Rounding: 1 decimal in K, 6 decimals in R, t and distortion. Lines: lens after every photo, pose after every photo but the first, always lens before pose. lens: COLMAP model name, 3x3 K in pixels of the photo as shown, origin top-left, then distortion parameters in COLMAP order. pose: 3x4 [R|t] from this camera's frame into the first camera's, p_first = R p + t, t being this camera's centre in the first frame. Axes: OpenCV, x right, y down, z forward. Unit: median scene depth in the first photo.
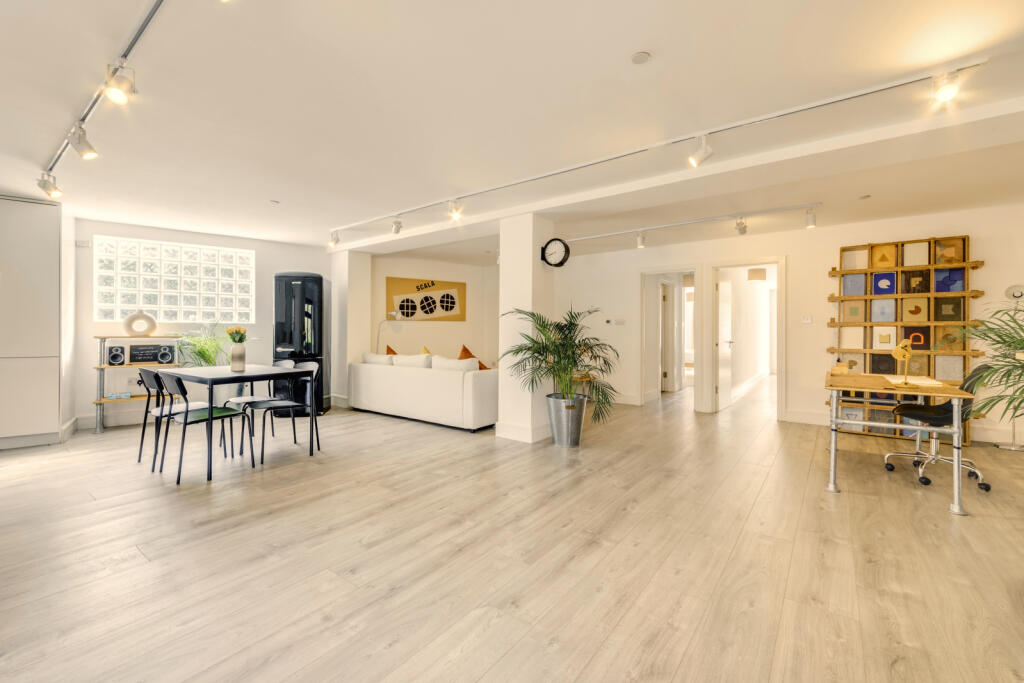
lens RADIAL K [[422.7, 0, 514.5], [0, 422.7, 335.8], [0, 0, 1]] dist [-0.001725, -0.000284]
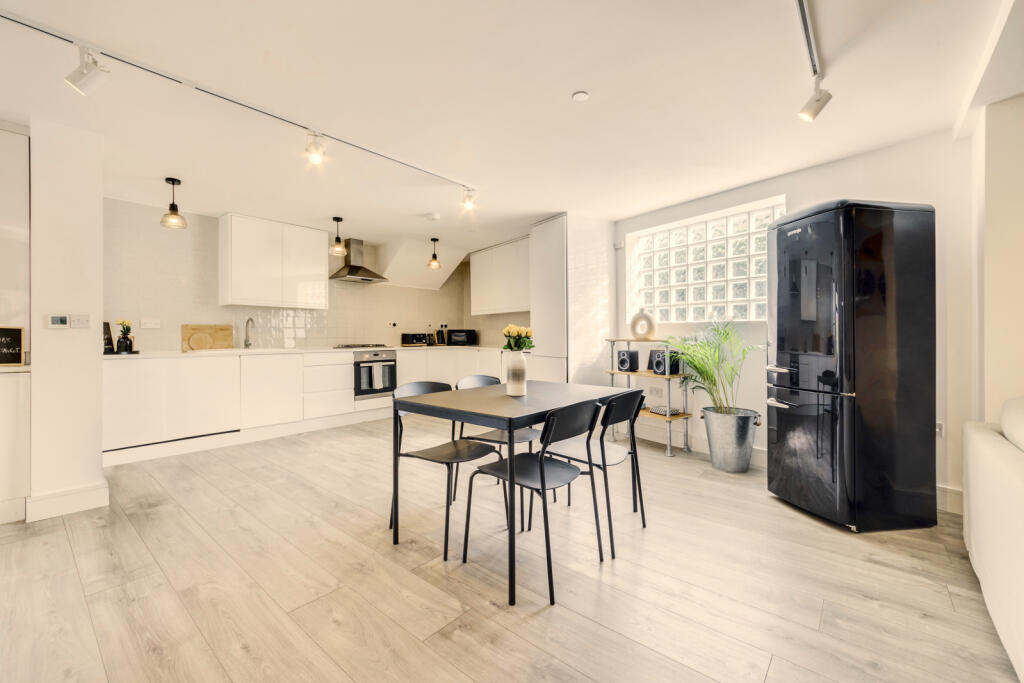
lens RADIAL K [[422.7, 0, 514.5], [0, 422.7, 335.8], [0, 0, 1]] dist [-0.001725, -0.000284]
pose [[-0.059002, 0.001033, -0.998257, -0.030106], [-0.007112, 0.999974, 0.001455, -0.010697], [0.998233, 0.007186, -0.058993, 1.358768]]
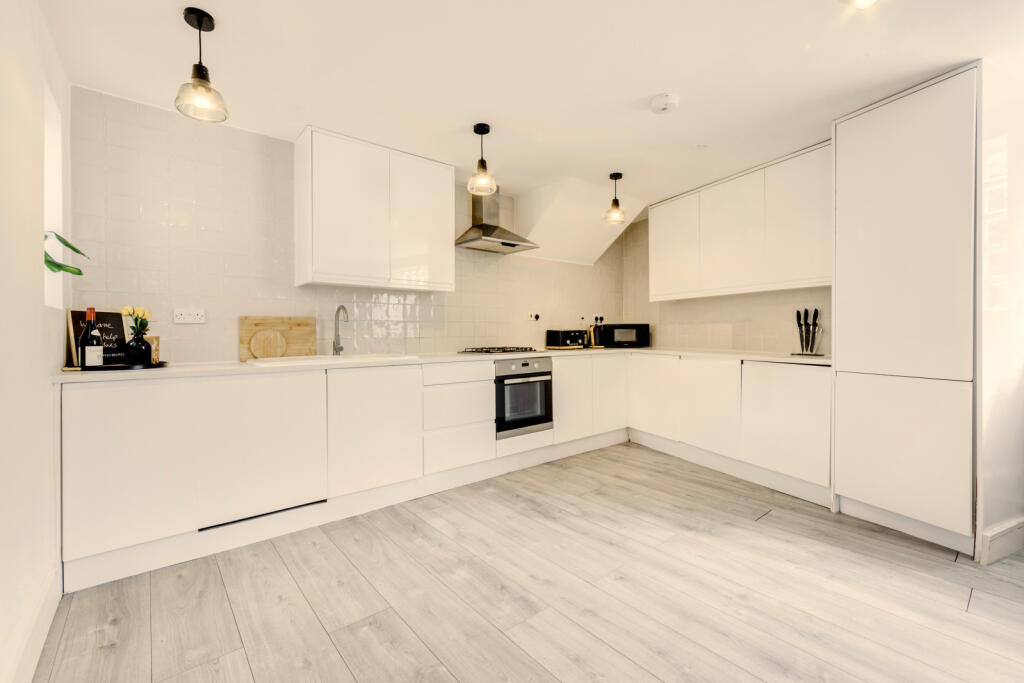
lens RADIAL K [[442.2, 0, 509.4], [0, 442.2, 334.5], [0, 0, 1]] dist [-0.001585, -0.000178]
pose [[-0.241733, 0.004748, -0.970331, -0.684070], [-0.003218, 0.999979, 0.005695, -0.008752], [0.970337, 0.004499, -0.241713, 0.879356]]
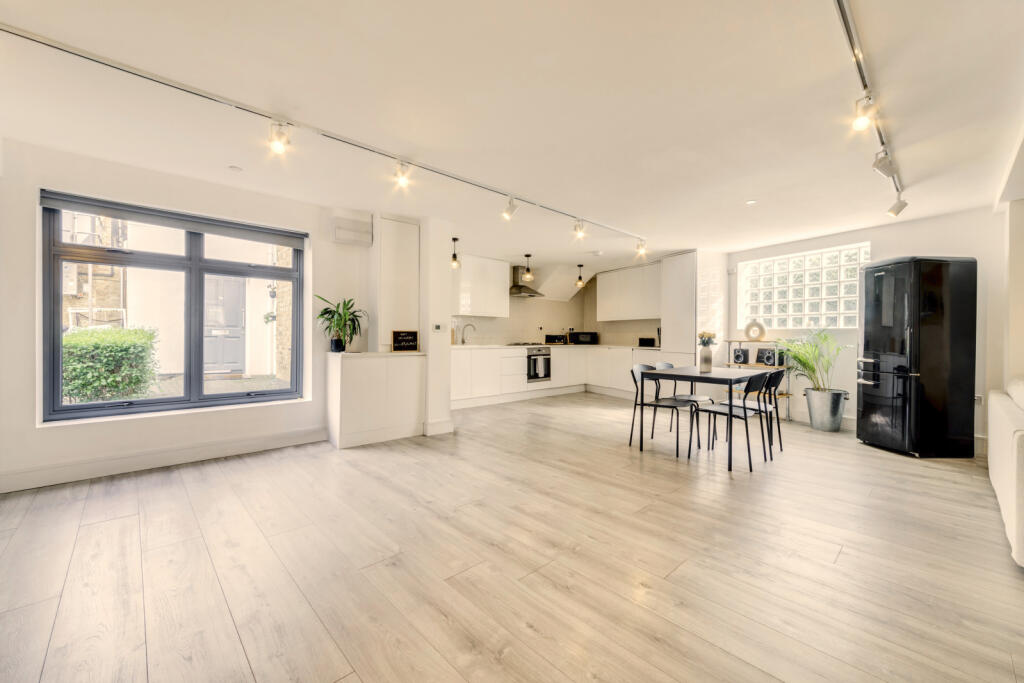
lens RADIAL K [[411.4, 0, 516.1], [0, 411.4, 339.7], [0, 0, 1]] dist [0.001147, 0.000293]
pose [[-0.169992, 0.006498, -0.985424, 0.642383], [-0.014290, 0.999857, 0.009058, -0.005703], [0.985342, 0.015621, -0.169875, 0.915127]]
